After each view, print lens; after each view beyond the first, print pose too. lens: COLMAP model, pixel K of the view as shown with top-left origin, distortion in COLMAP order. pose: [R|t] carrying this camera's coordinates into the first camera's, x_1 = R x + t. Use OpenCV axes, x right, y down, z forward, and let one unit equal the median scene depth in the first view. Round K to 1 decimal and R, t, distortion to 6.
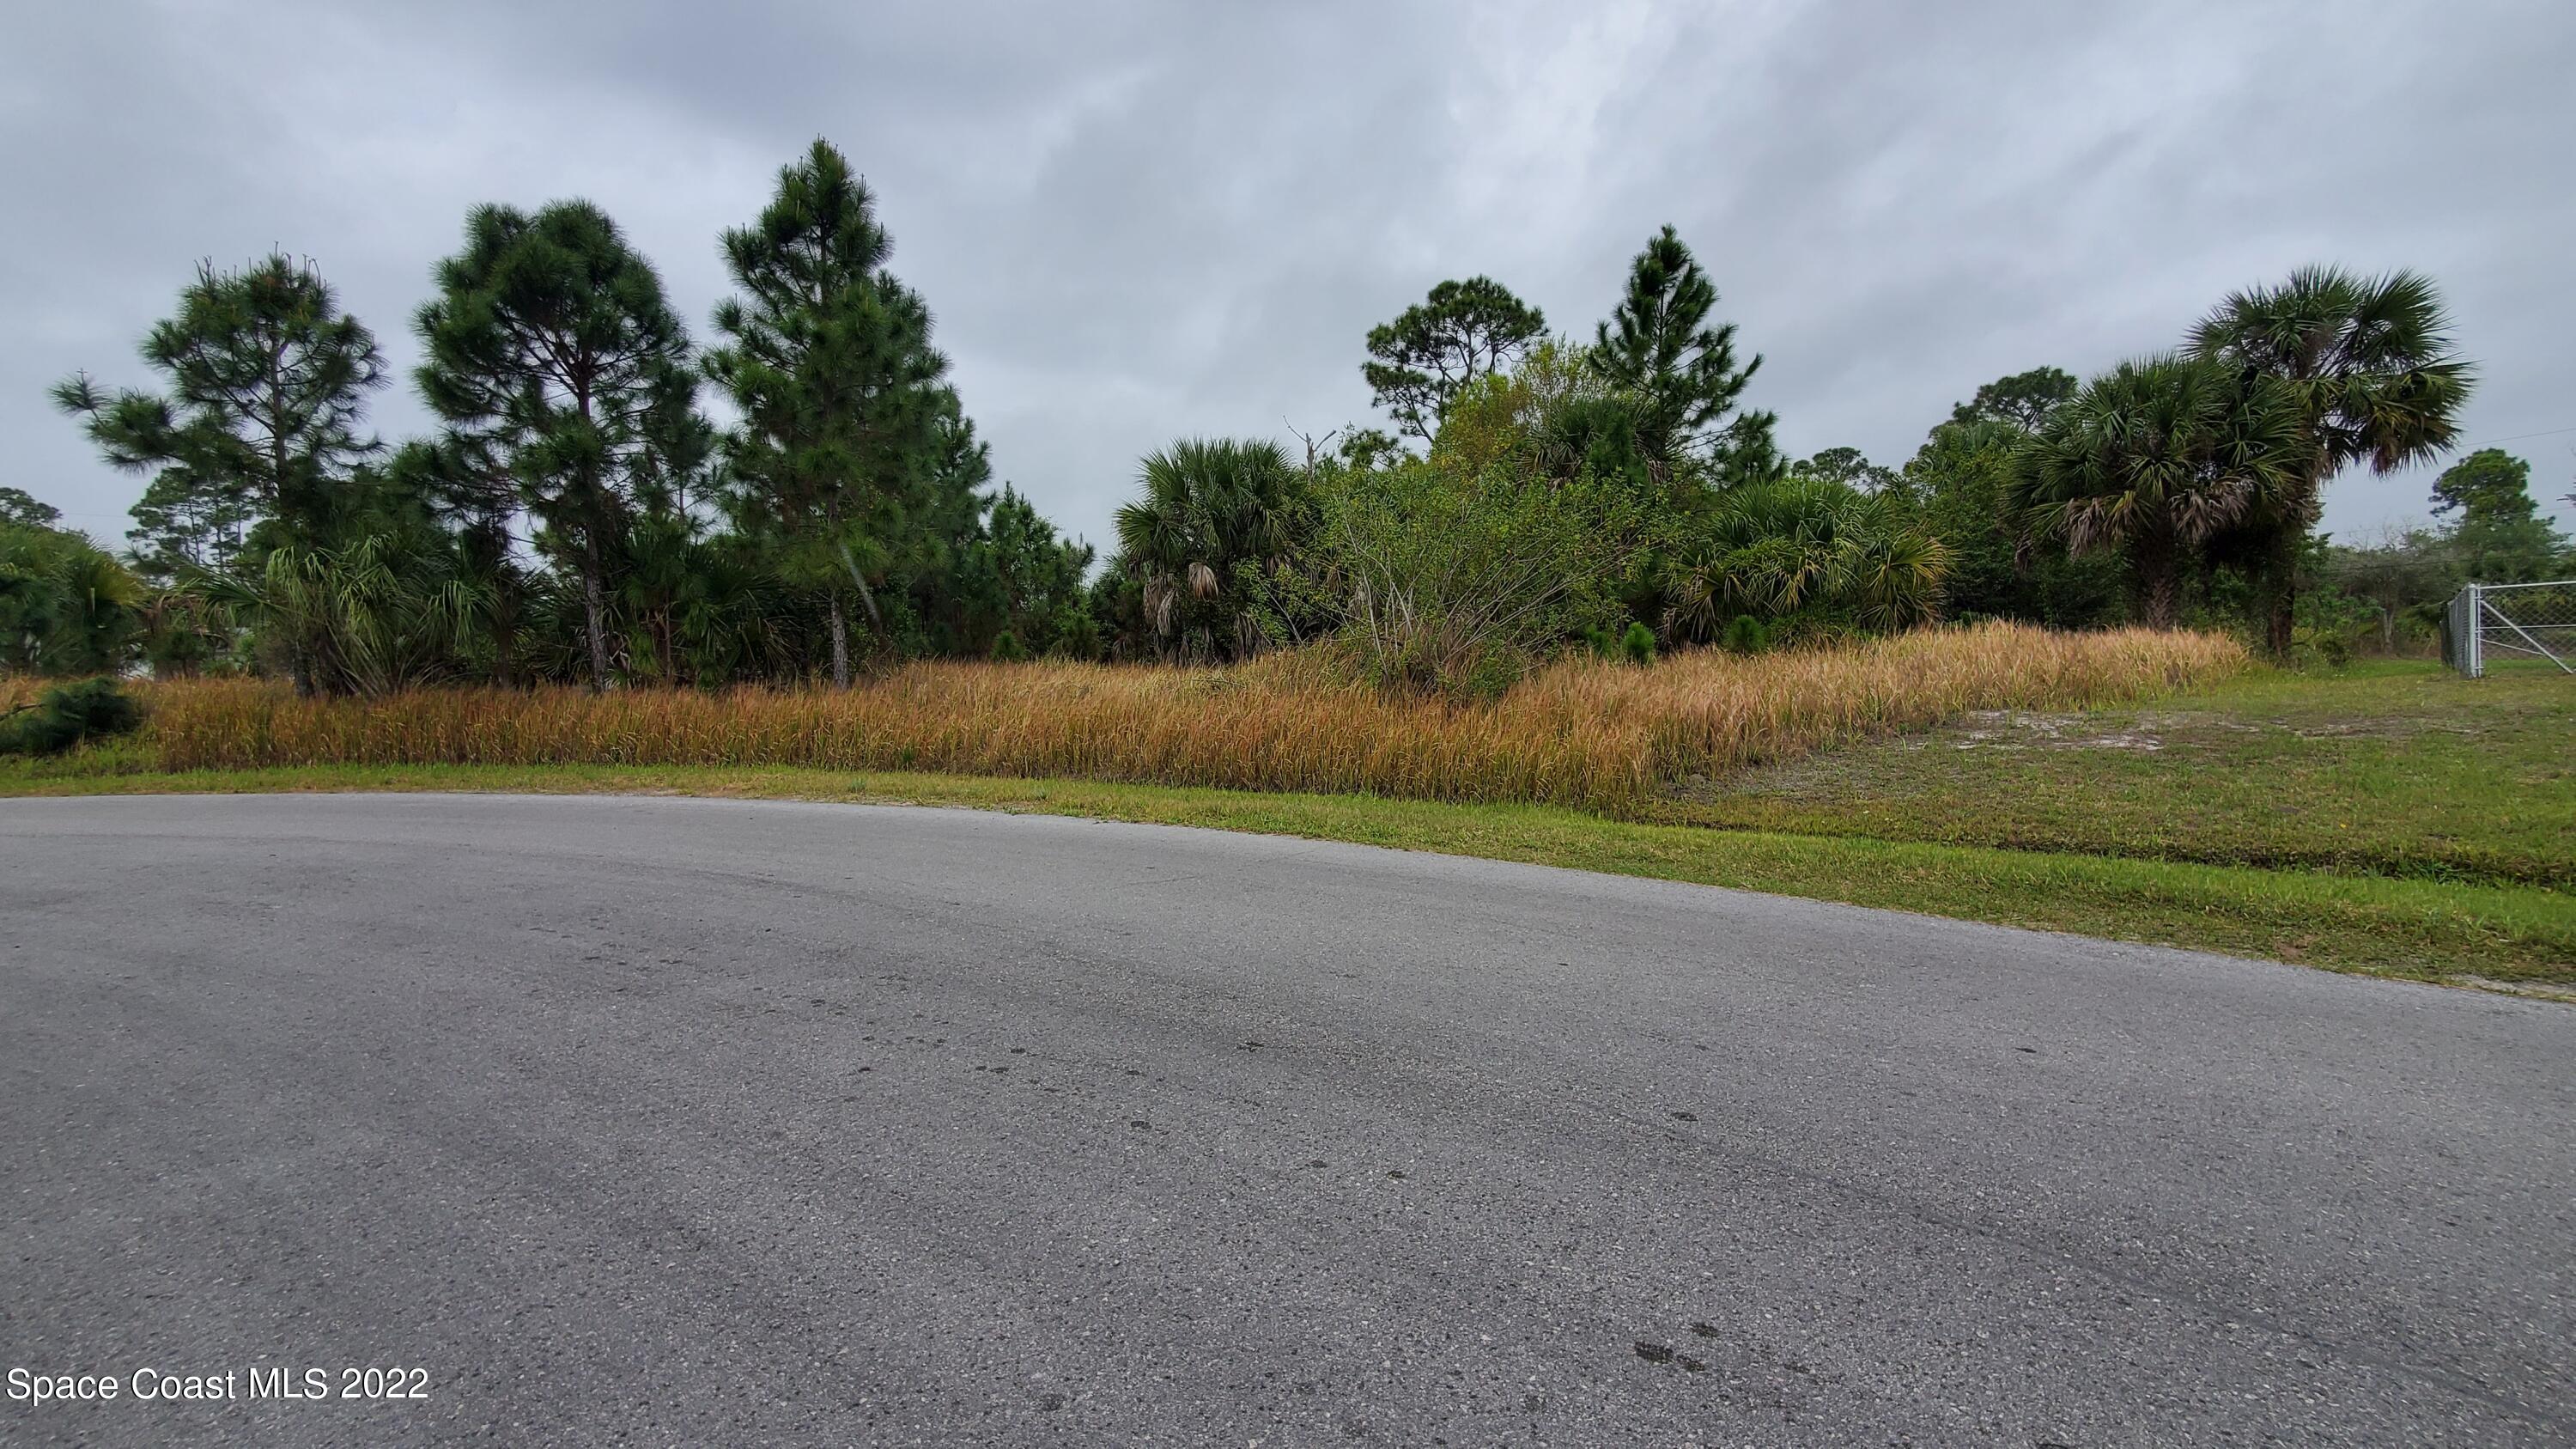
lens RADIAL K [[1026.2, 0, 1298.8], [0, 1026.2, 728.2], [0, 0, 1]] dist [-0.004386, -0.000053]
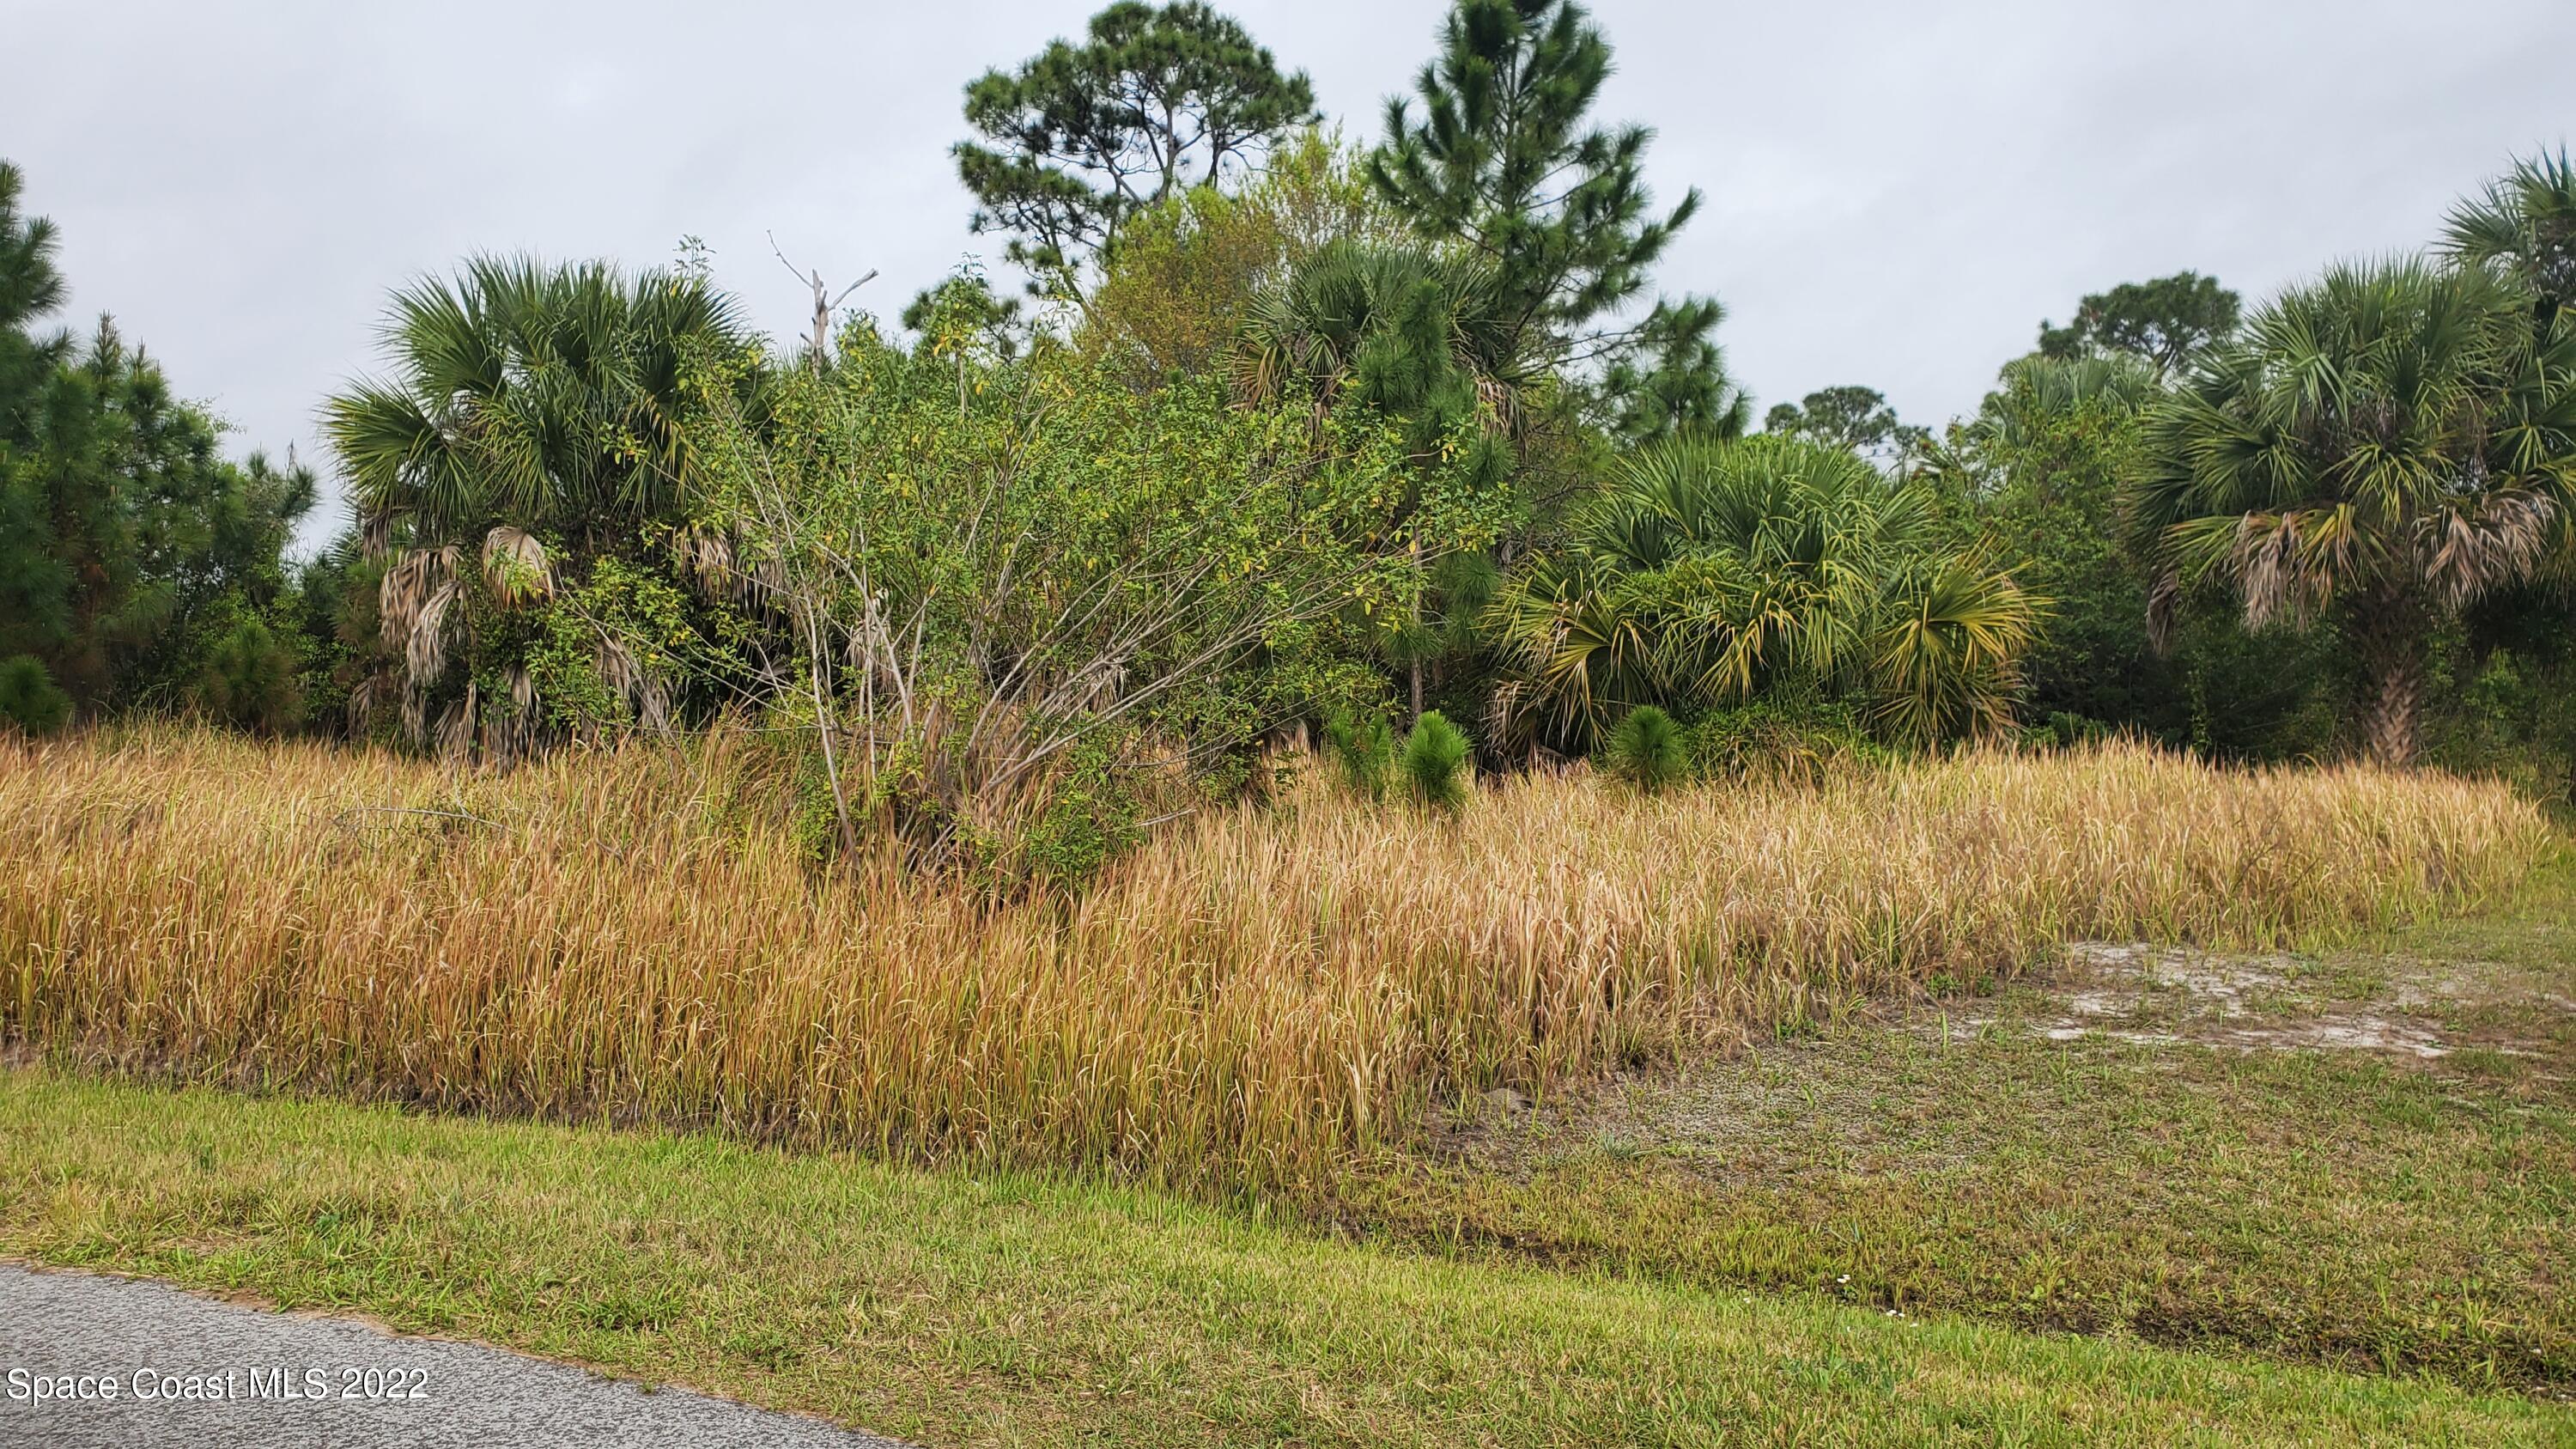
lens RADIAL K [[1760.3, 0, 1288.0], [0, 1760.3, 724.5], [0, 0, 1]] dist [-0.001085, 0.018284]
pose [[0.984117, 0.044125, 0.171947, 0.107661], [-0.035807, 0.998047, -0.051181, -0.046677], [-0.173870, 0.044211, 0.983776, 0.180459]]
